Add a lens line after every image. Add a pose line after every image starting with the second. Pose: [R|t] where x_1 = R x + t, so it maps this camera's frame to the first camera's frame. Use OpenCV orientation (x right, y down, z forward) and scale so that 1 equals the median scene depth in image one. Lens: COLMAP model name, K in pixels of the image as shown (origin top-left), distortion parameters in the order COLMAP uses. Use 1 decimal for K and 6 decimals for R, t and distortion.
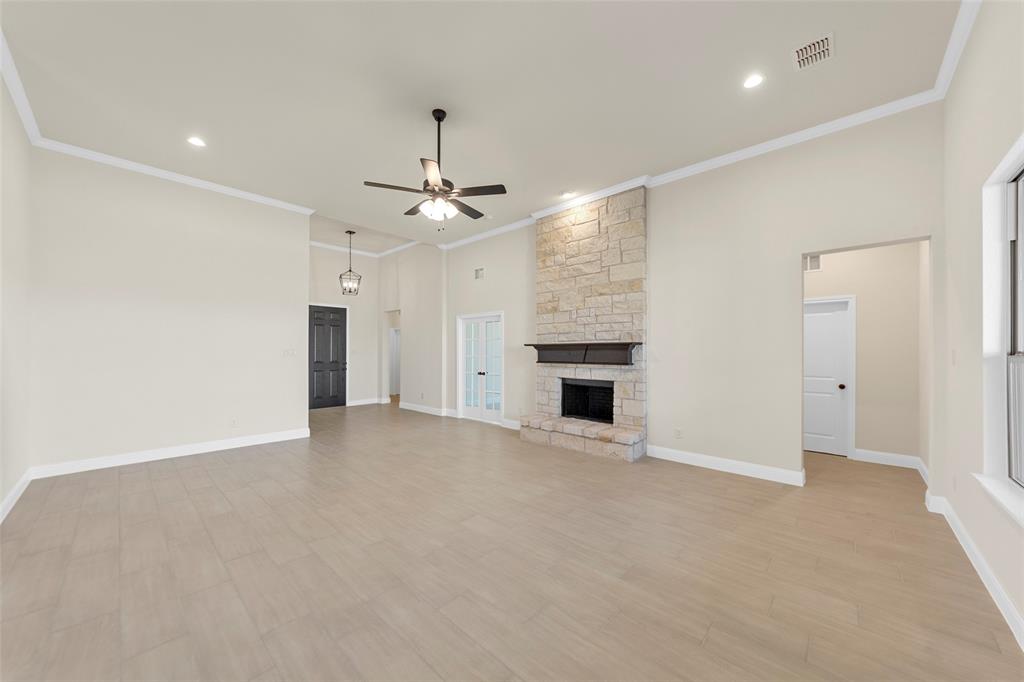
lens RADIAL K [[367.4, 0, 506.9], [0, 367.4, 351.7], [0, 0, 1]] dist [0.002217, -0.002146]
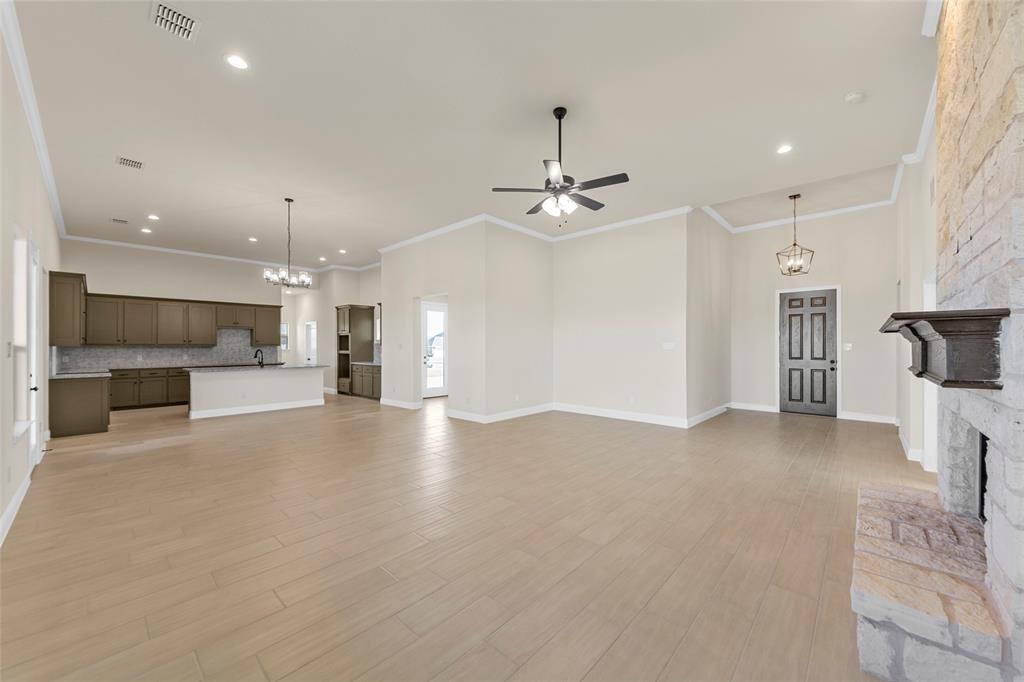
lens RADIAL K [[385.2, 0, 524.8], [0, 385.2, 345.7], [0, 0, 1]] dist [-0.023530, -0.000338]
pose [[0.049151, 0.001471, -0.998790, 0.579545], [0.001816, 0.999997, 0.001562, -0.005652], [0.998790, -0.001890, 0.049149, 0.582392]]
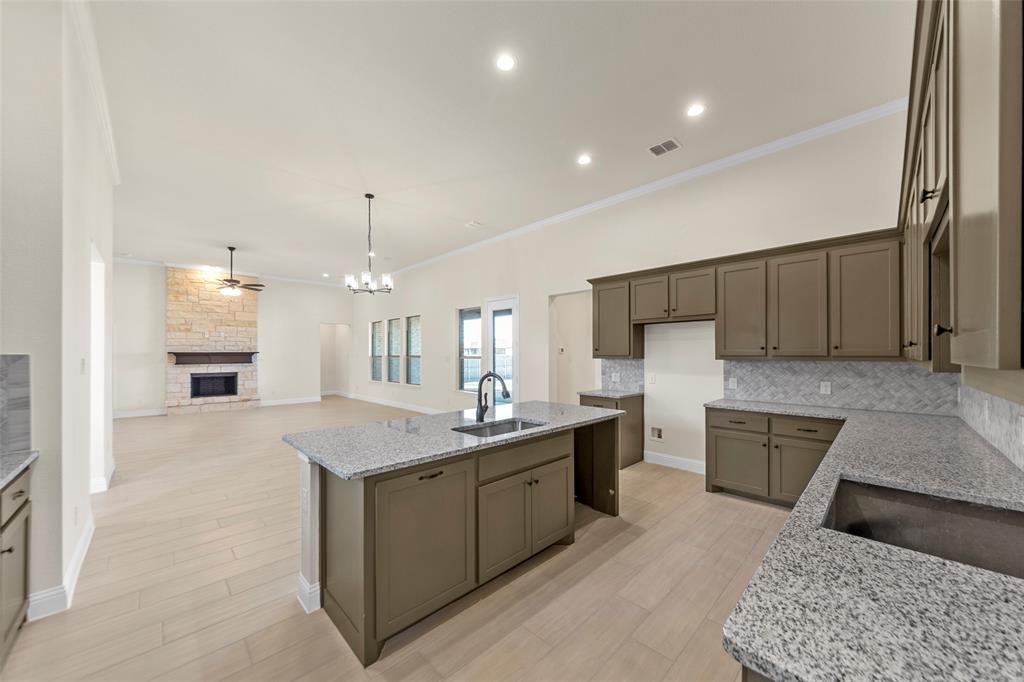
lens RADIAL K [[367.4, 0, 525.5], [0, 367.4, 355.4], [0, 0, 1]] dist [0.002217, -0.002146]
pose [[-0.000383, -0.006282, 0.999980, -1.536073], [-0.000408, 0.999980, 0.006282, -0.018327], [-1.000000, -0.000406, -0.000386, -0.467560]]
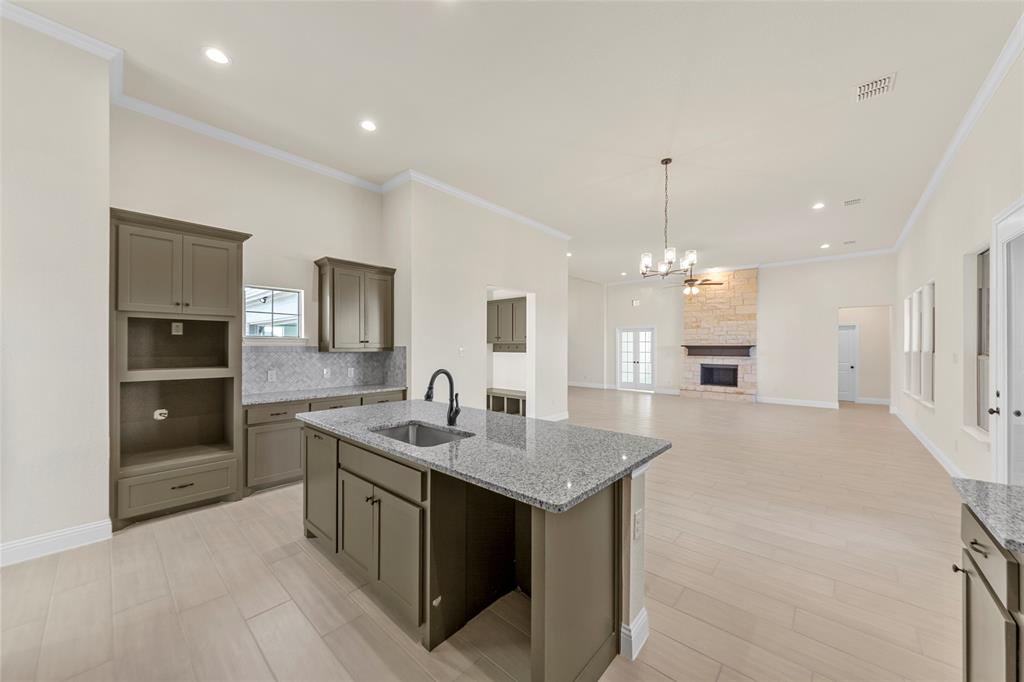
lens RADIAL K [[367.4, 0, 507.6], [0, 367.4, 345.3], [0, 0, 1]] dist [0.002217, -0.002146]
pose [[0.999337, 0.003455, 0.036238, -0.954164], [-0.003464, 0.999994, 0.000186, -0.019662], [-0.036237, -0.000311, 0.999343, -0.865753]]
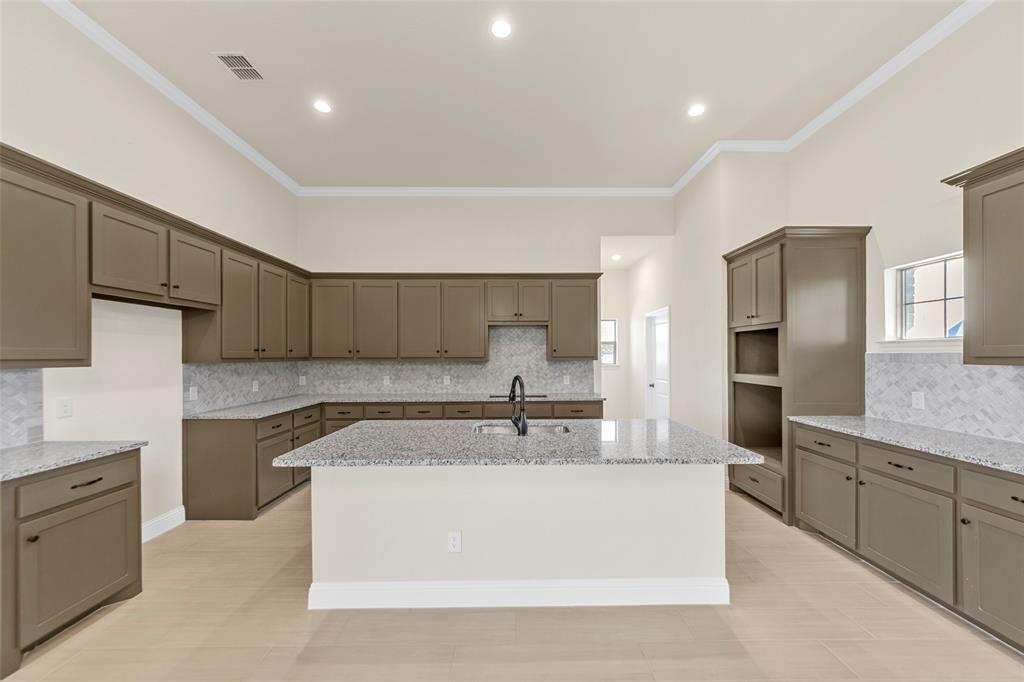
lens RADIAL K [[367.4, 0, 516.2], [0, 367.4, 356.0], [0, 0, 1]] dist [0.002217, -0.002146]
pose [[-0.714426, 0.002869, -0.699706, -0.692236], [0.004251, 0.999991, -0.000241, -0.014090], [0.699699, -0.003147, -0.714431, -0.087221]]
